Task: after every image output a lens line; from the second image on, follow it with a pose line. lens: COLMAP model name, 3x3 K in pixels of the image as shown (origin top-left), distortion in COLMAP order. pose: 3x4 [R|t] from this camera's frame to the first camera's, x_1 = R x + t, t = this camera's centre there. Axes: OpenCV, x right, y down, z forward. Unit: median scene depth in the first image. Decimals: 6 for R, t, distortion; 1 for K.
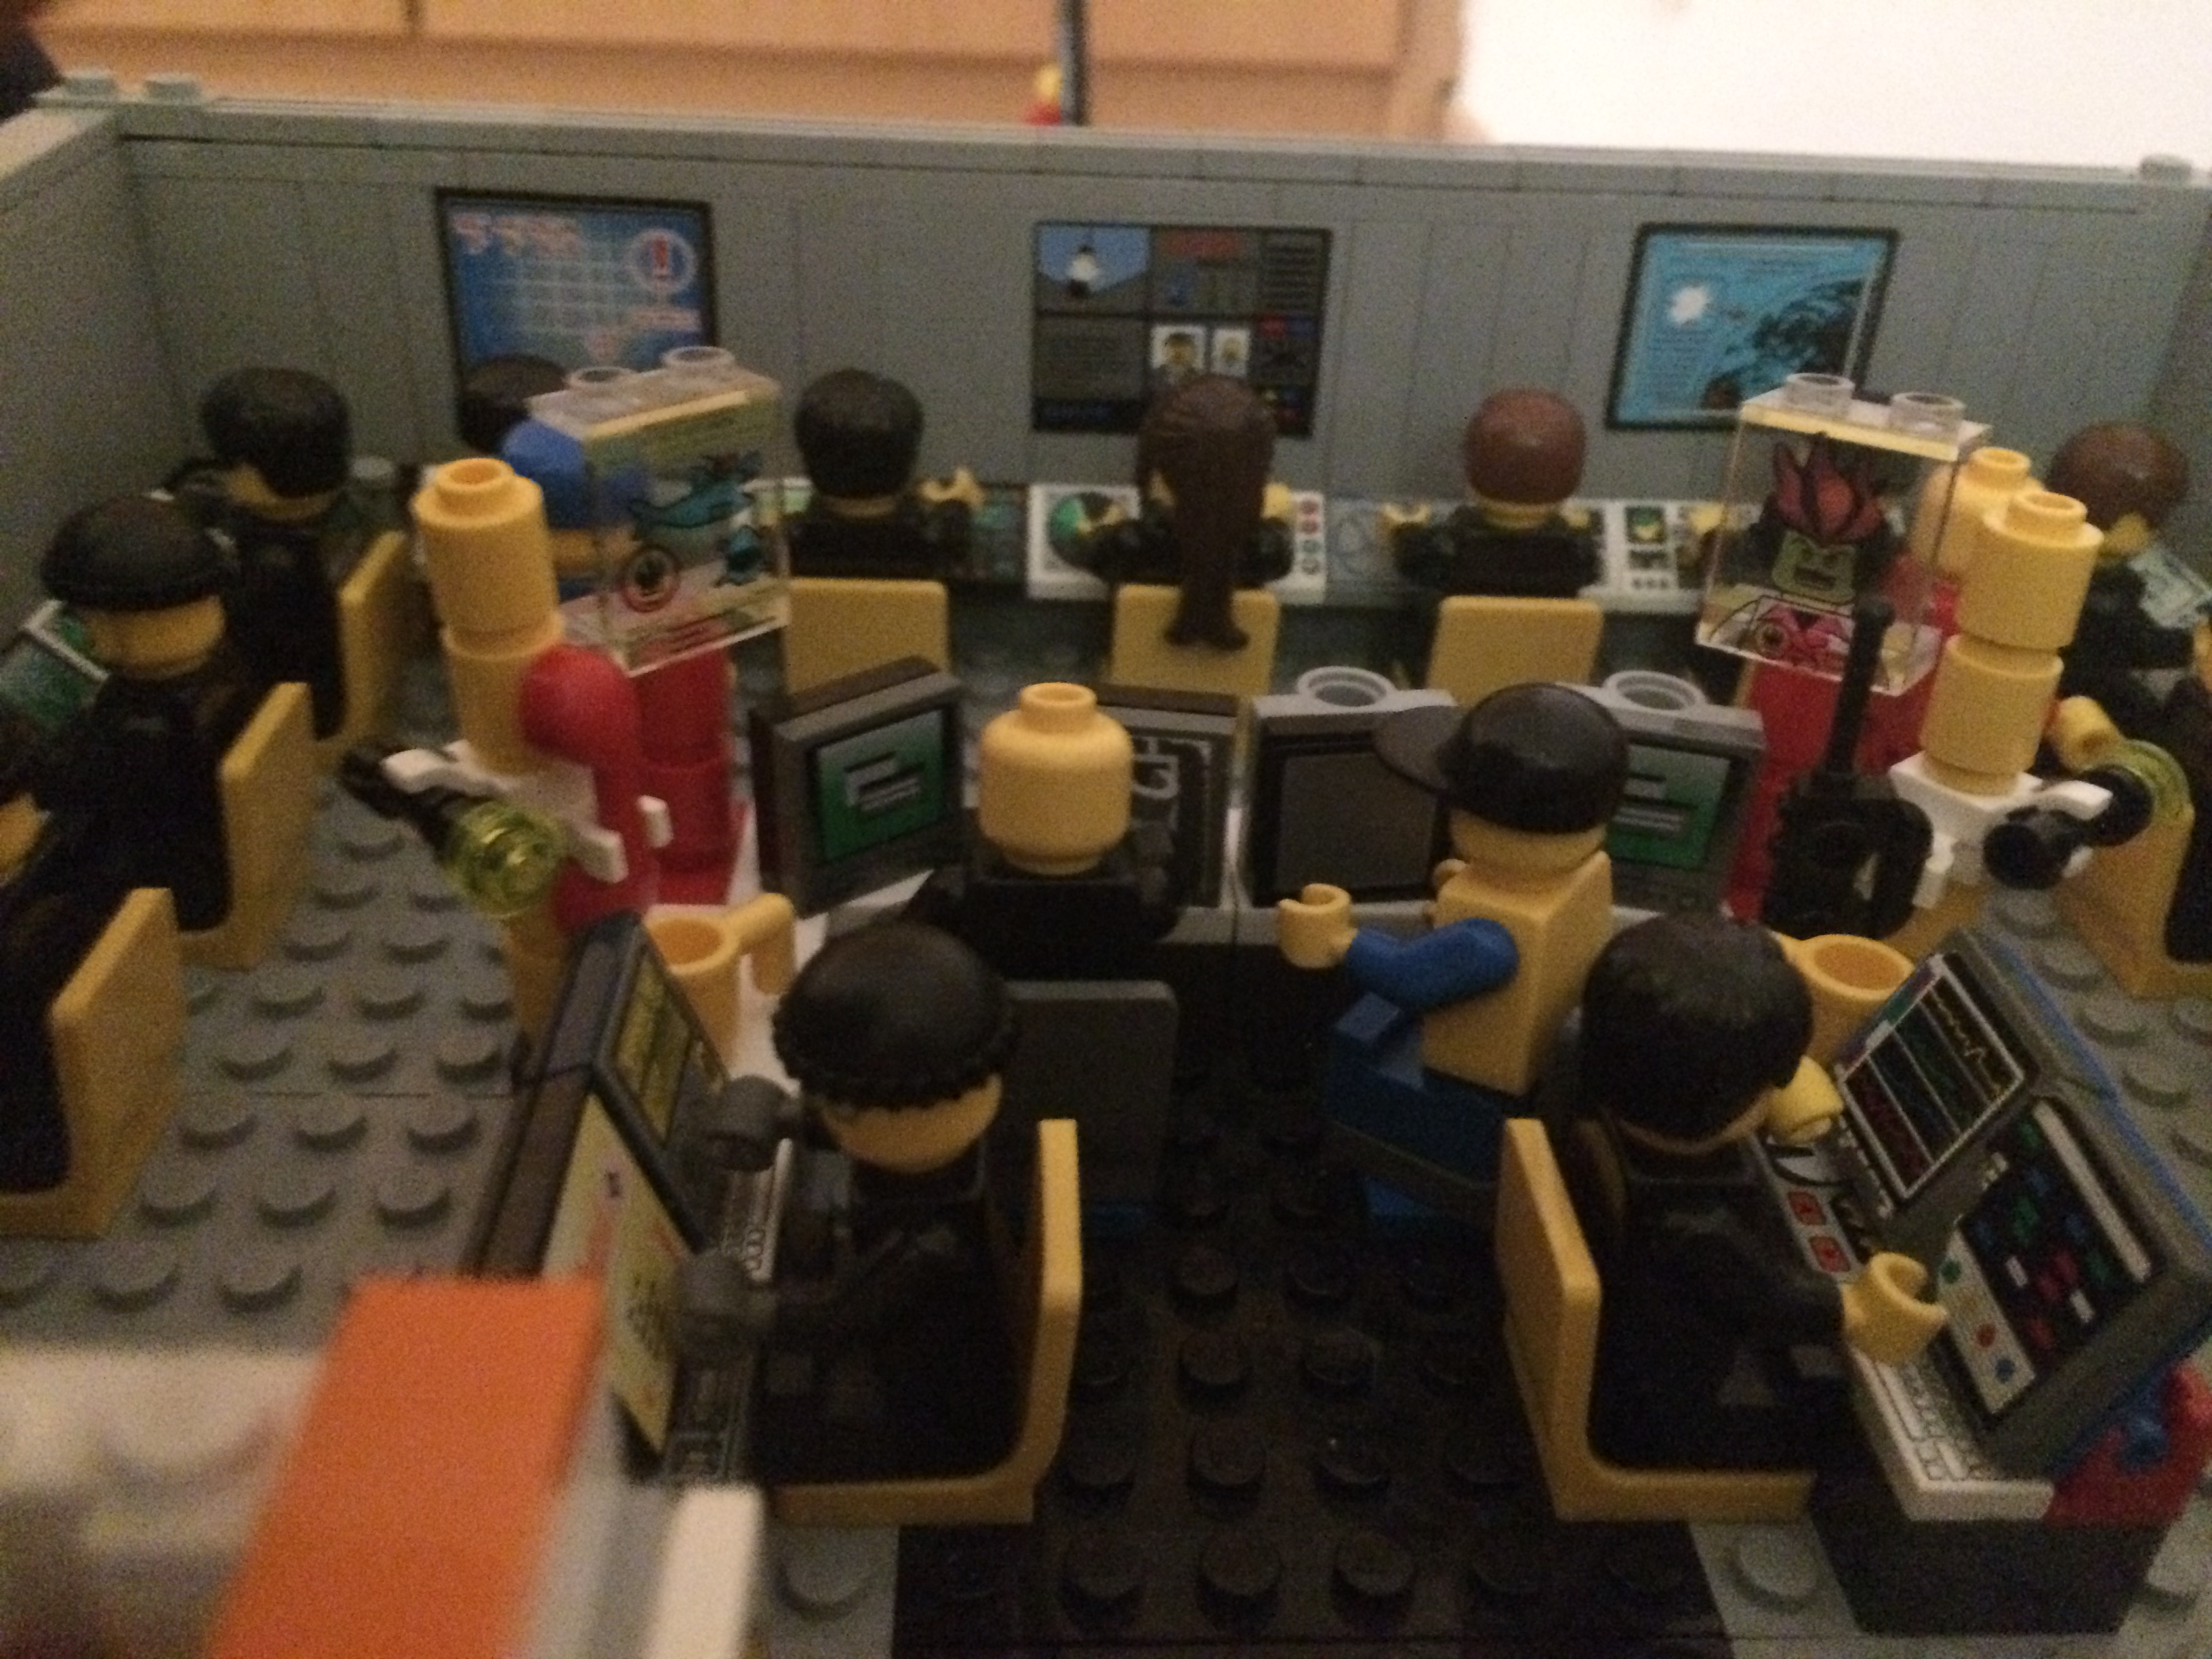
lens RADIAL K [[1913.7, 0, 1106.0], [0, 1913.7, 829.5], [0, 0, 1]] dist [0.032065, -0.006457]
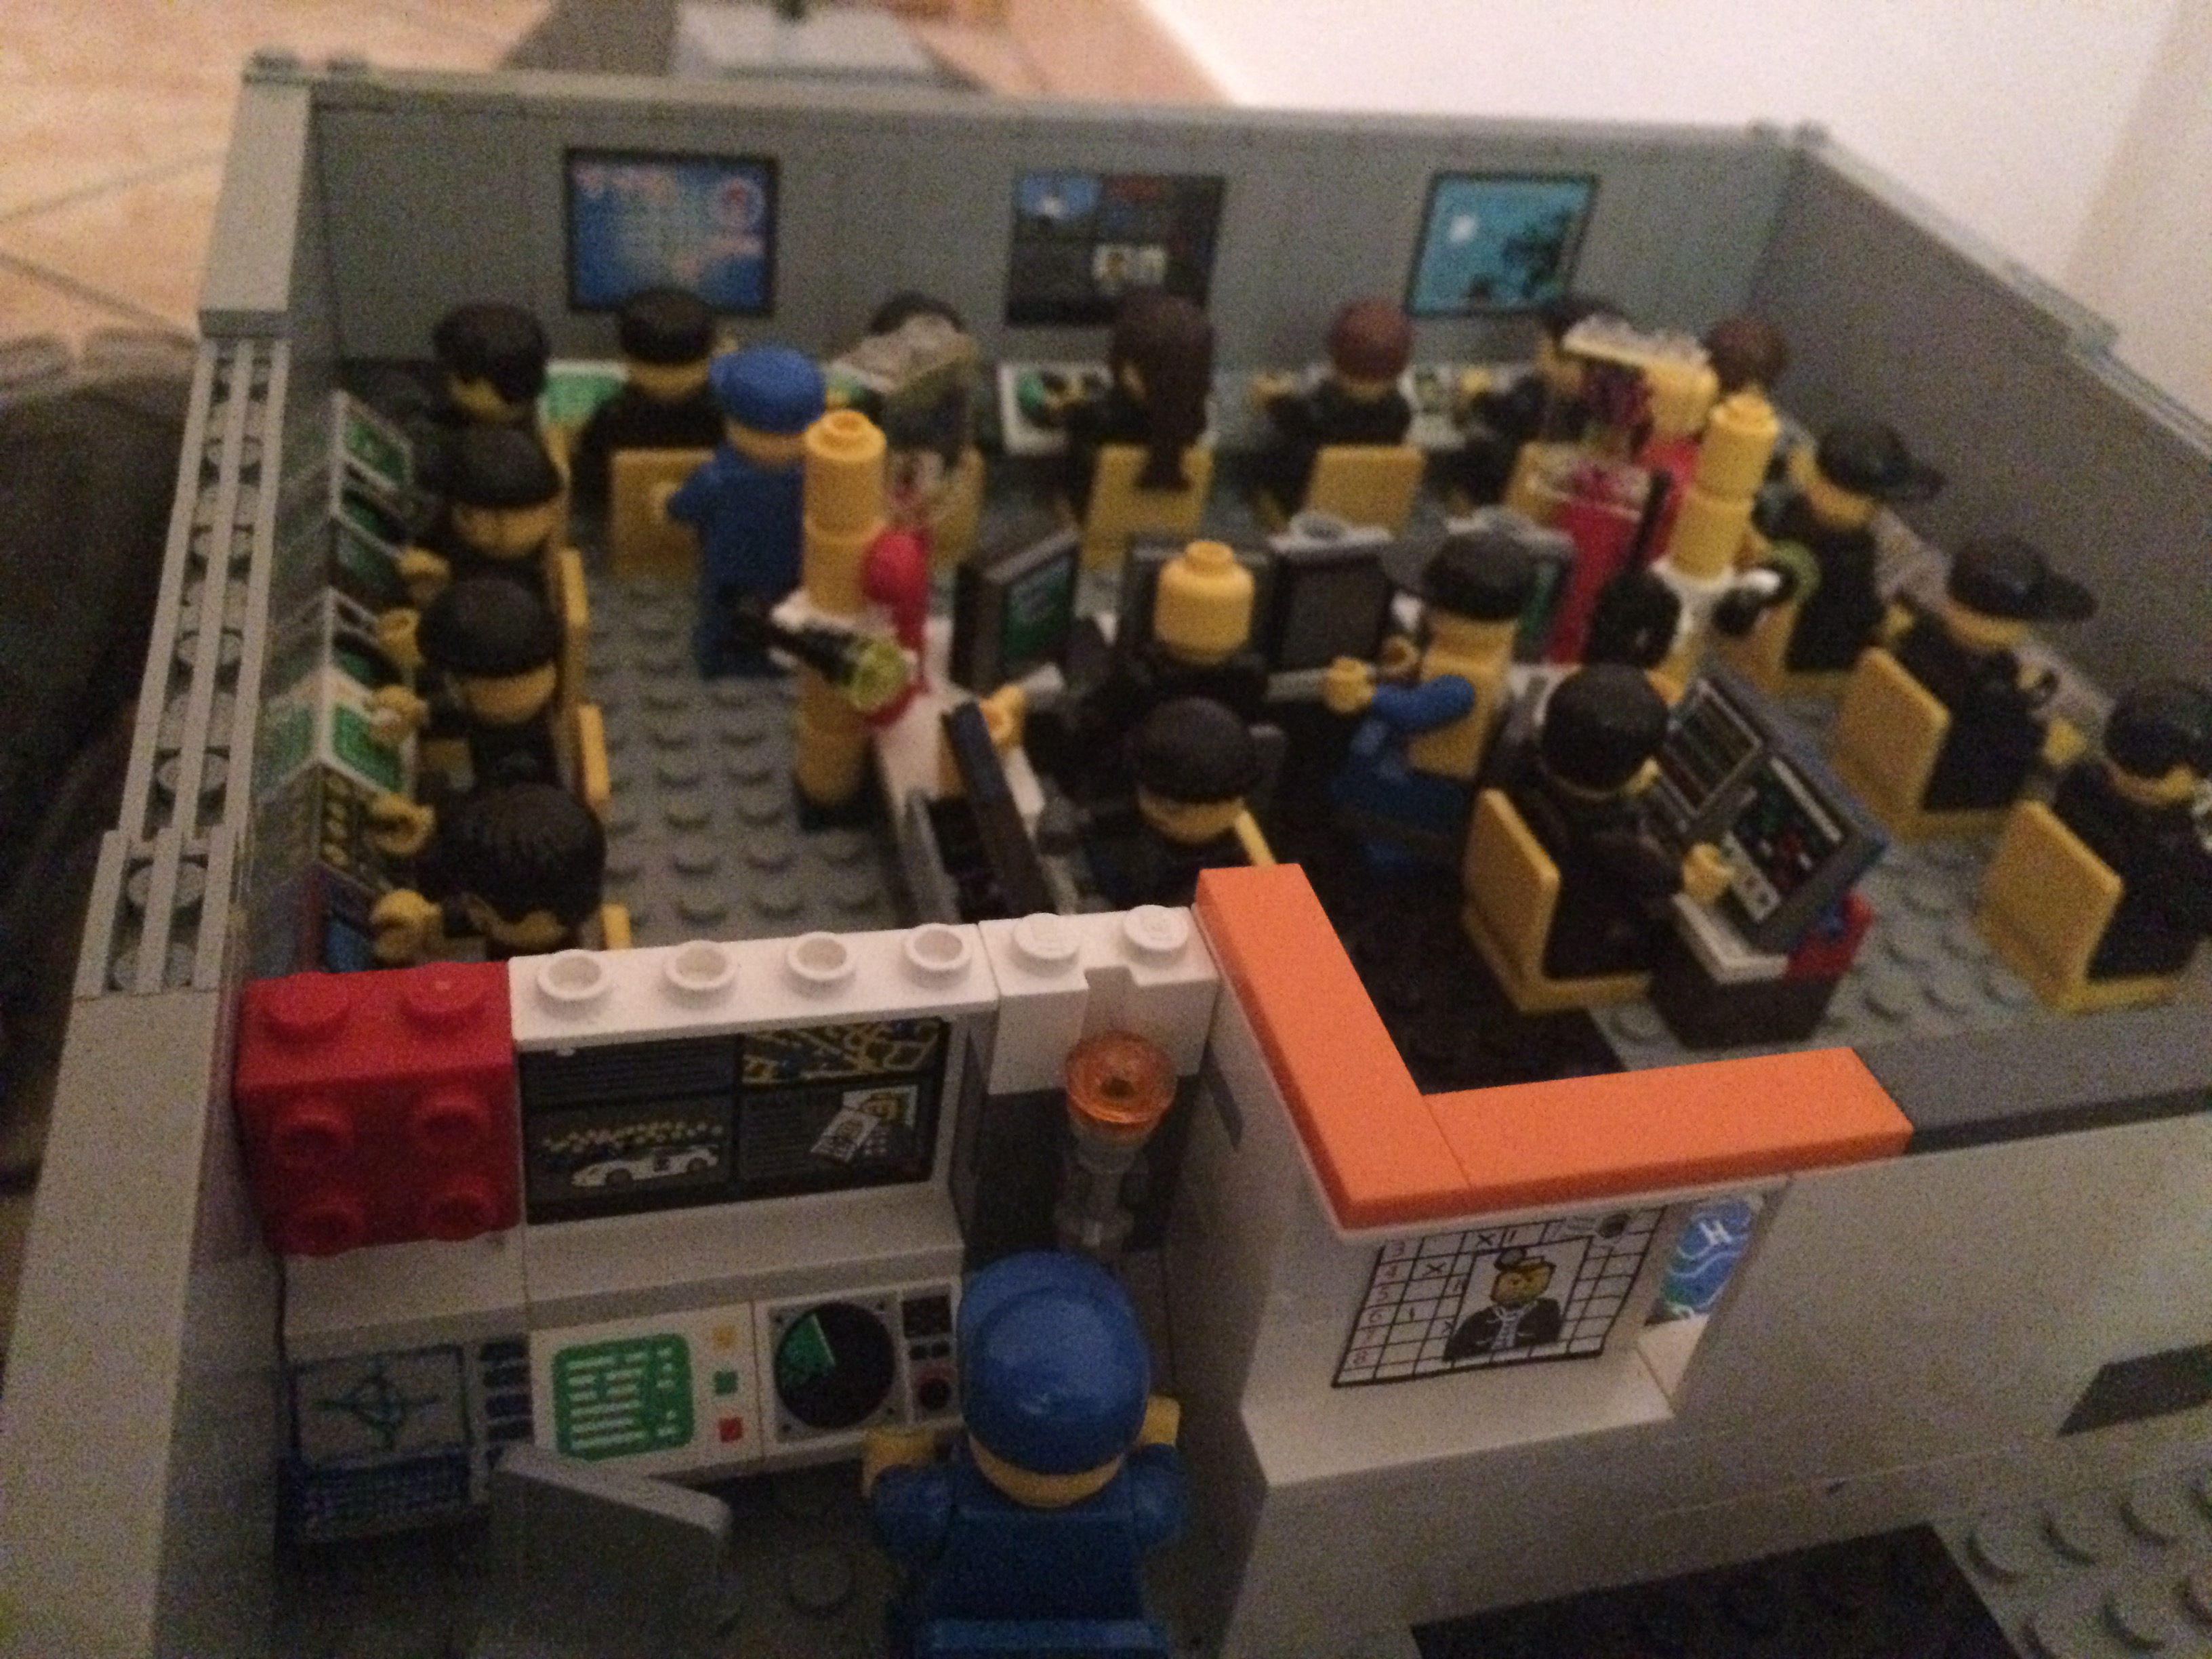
lens RADIAL K [[1857.1, 0, 1106.0], [0, 1857.1, 829.5], [0, 0, 1]] dist [0.010224, 0.000652]
pose [[0.970238, -0.078418, 0.229102, -0.416838], [0.048150, 0.989696, 0.134842, -0.045726], [-0.237316, -0.119798, 0.964017, -0.430379]]
